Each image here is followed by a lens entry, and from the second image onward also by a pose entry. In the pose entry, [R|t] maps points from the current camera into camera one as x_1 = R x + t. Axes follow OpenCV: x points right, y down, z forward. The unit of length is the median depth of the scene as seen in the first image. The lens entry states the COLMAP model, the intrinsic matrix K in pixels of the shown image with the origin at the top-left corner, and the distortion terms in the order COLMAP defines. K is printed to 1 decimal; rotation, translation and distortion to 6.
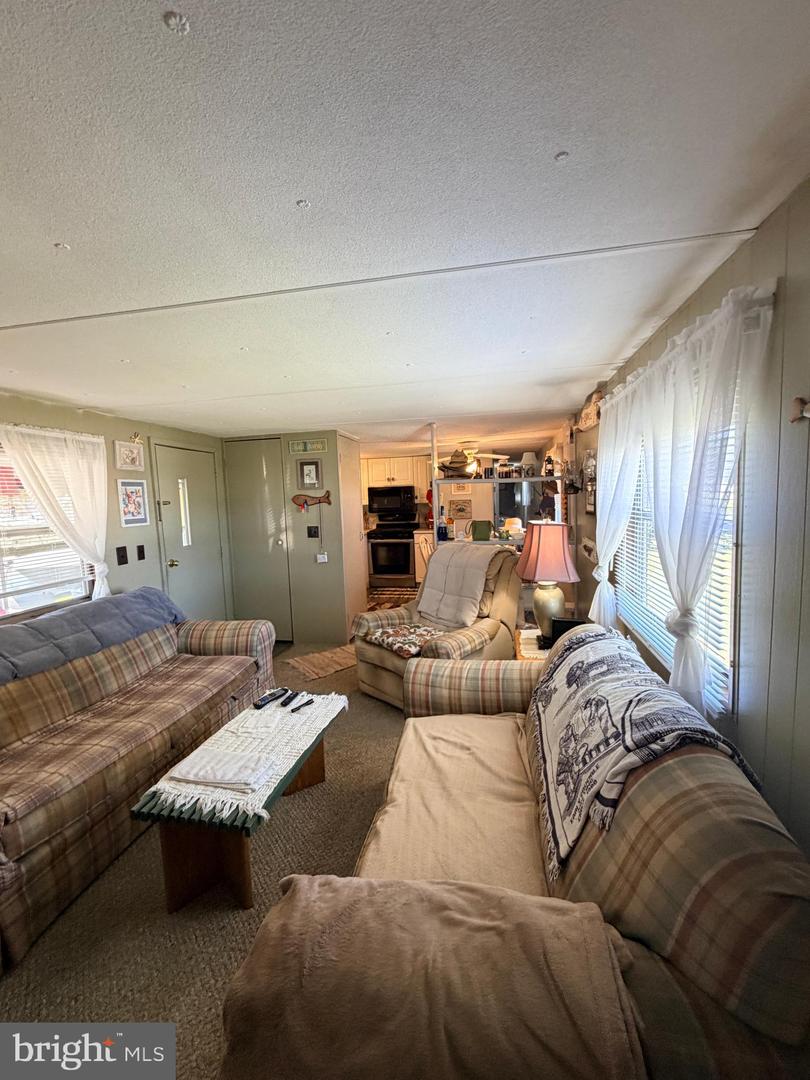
lens RADIAL K [[440.2, 0, 401.2], [0, 440.2, 537.8], [0, 0, 1]] dist [-0.001320, 0.000073]
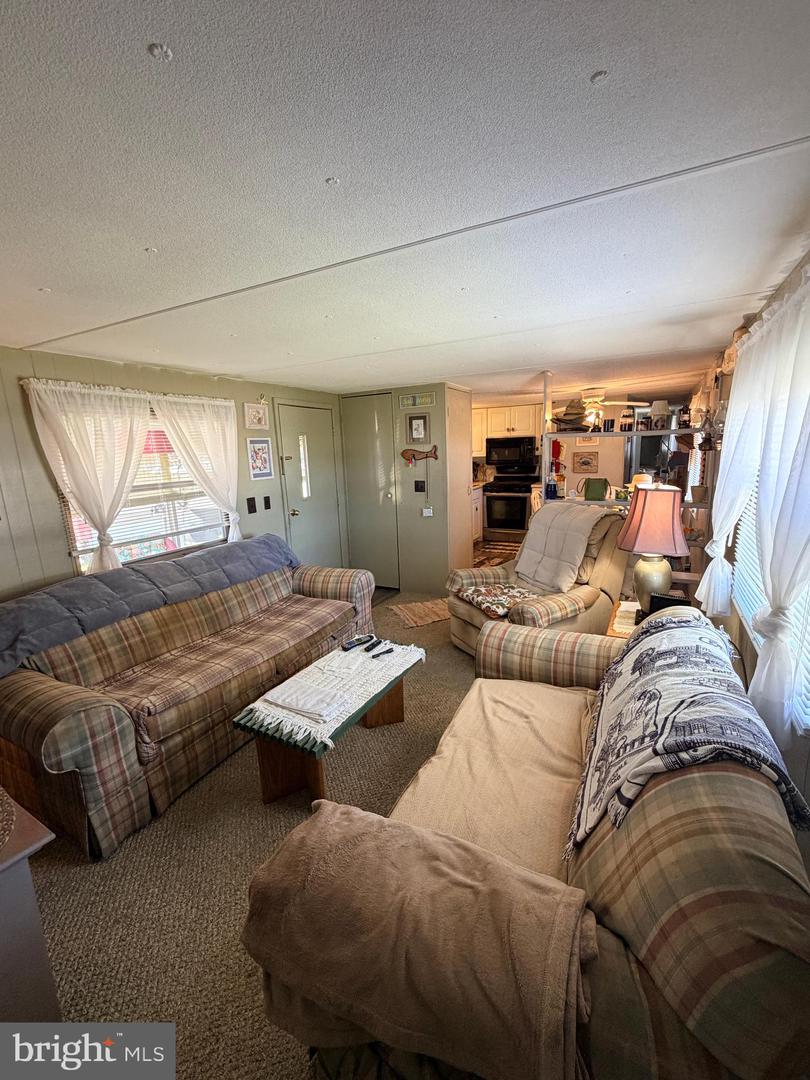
lens RADIAL K [[440.2, 0, 406.1], [0, 440.2, 535.8], [0, 0, 1]] dist [-0.001320, 0.000073]
pose [[0.960775, 0.052863, -0.272244, 0.117818], [-0.021789, 0.993019, 0.115923, -0.037063], [0.276472, -0.105444, 0.955220, 0.003730]]
